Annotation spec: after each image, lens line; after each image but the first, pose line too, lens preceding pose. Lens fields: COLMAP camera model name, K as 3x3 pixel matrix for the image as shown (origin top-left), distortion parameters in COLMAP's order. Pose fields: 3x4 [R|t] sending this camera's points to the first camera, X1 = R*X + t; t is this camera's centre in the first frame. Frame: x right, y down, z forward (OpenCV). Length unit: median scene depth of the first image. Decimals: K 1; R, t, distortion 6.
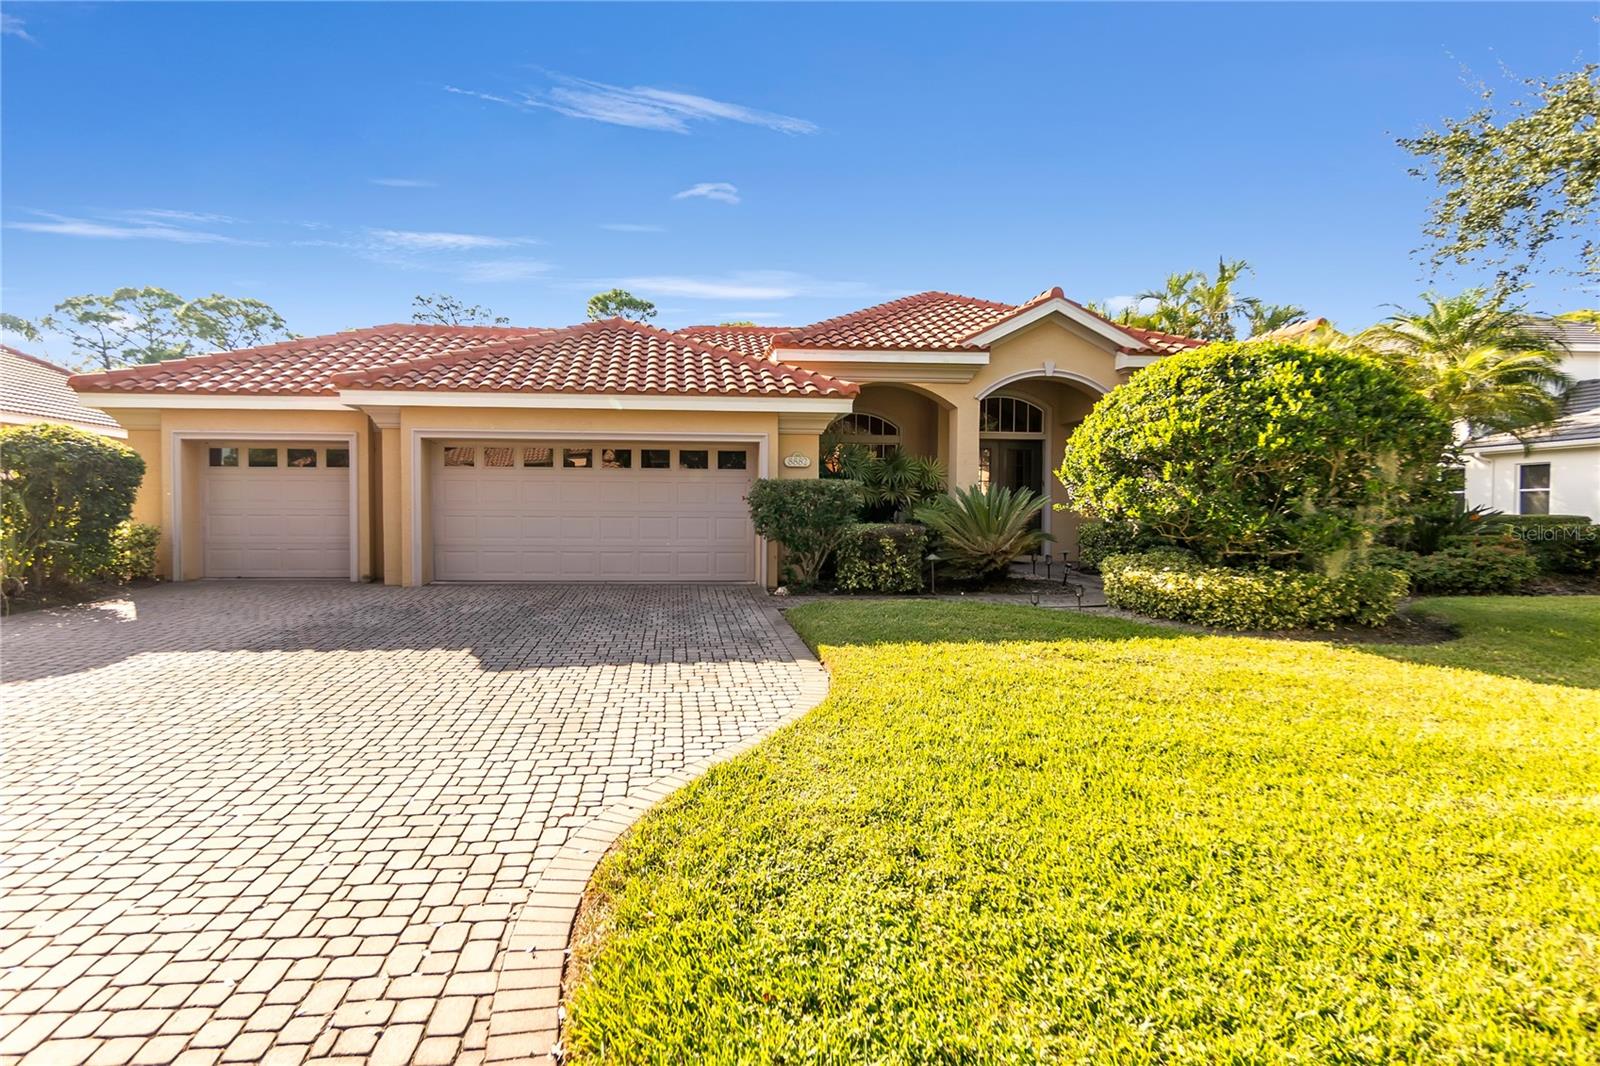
lens RADIAL K [[754.1, 0, 800.0], [0, 754.1, 533.0], [0, 0, 1]] dist [0.000314, 0.000002]
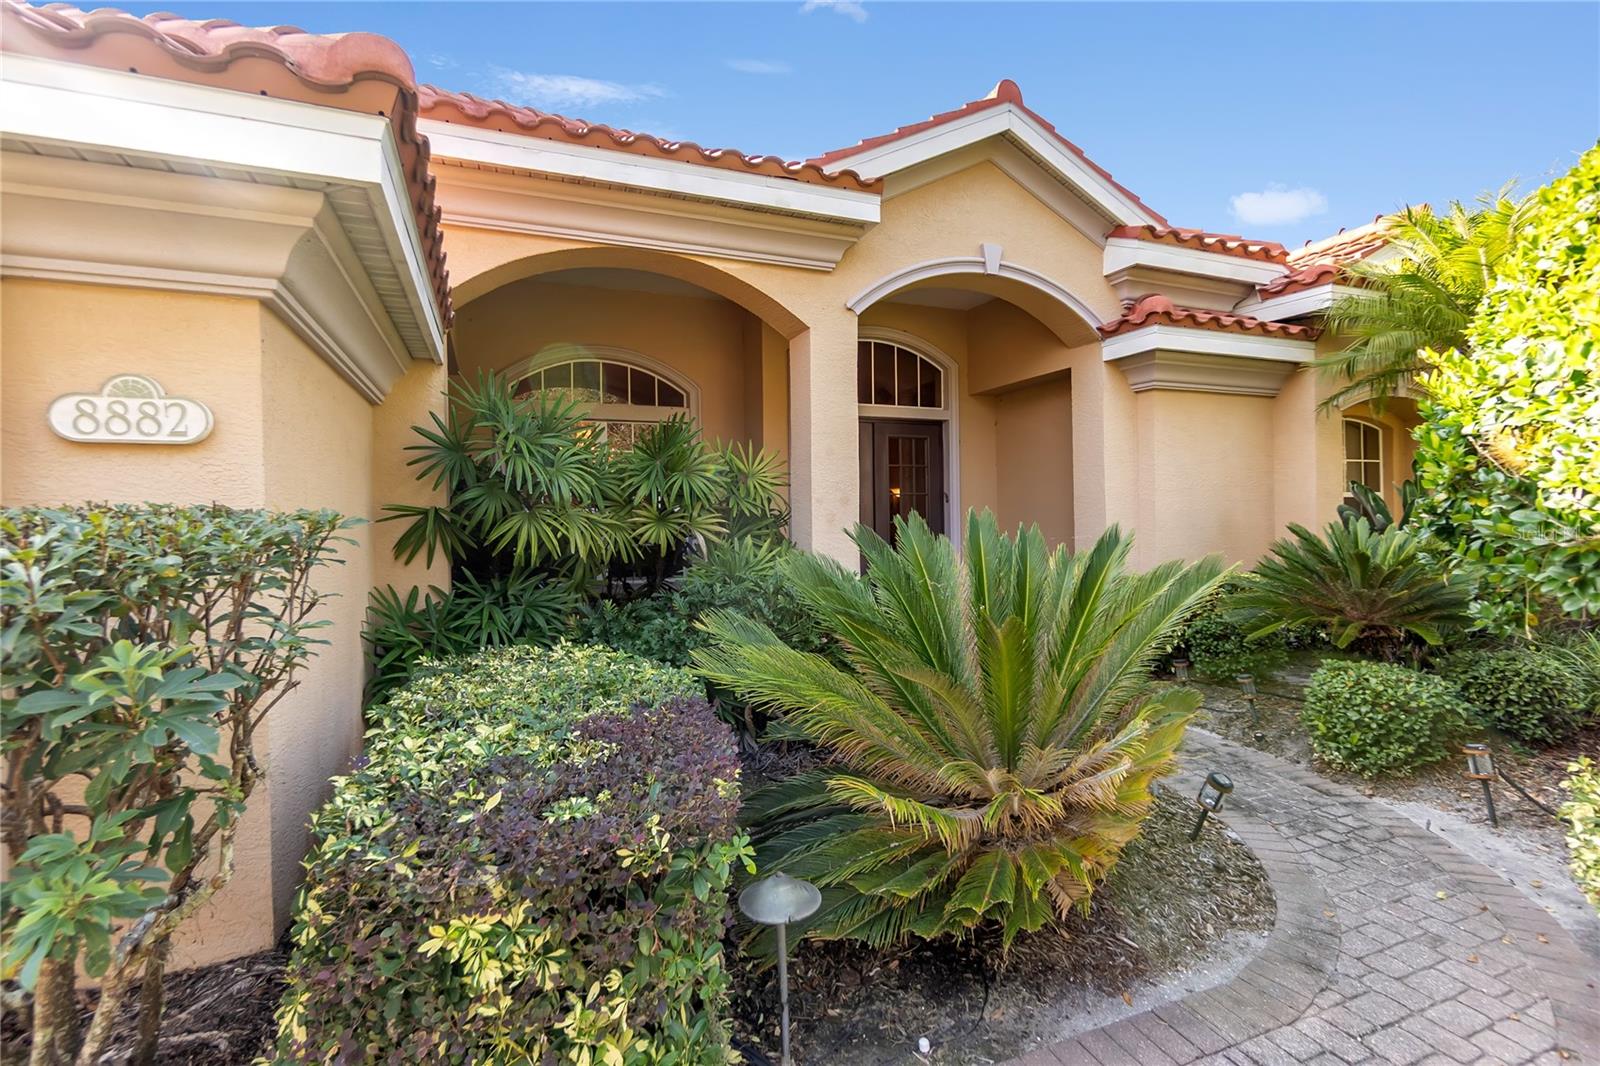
lens RADIAL K [[705.3, 0, 802.1], [0, 705.3, 527.6], [0, 0, 1]] dist [0.000423, 0.000453]
pose [[0.969138, -0.020909, 0.245630, 0.101199], [0.025366, 0.999566, -0.014994, -0.044291], [-0.245210, 0.020762, 0.969248, 0.601228]]
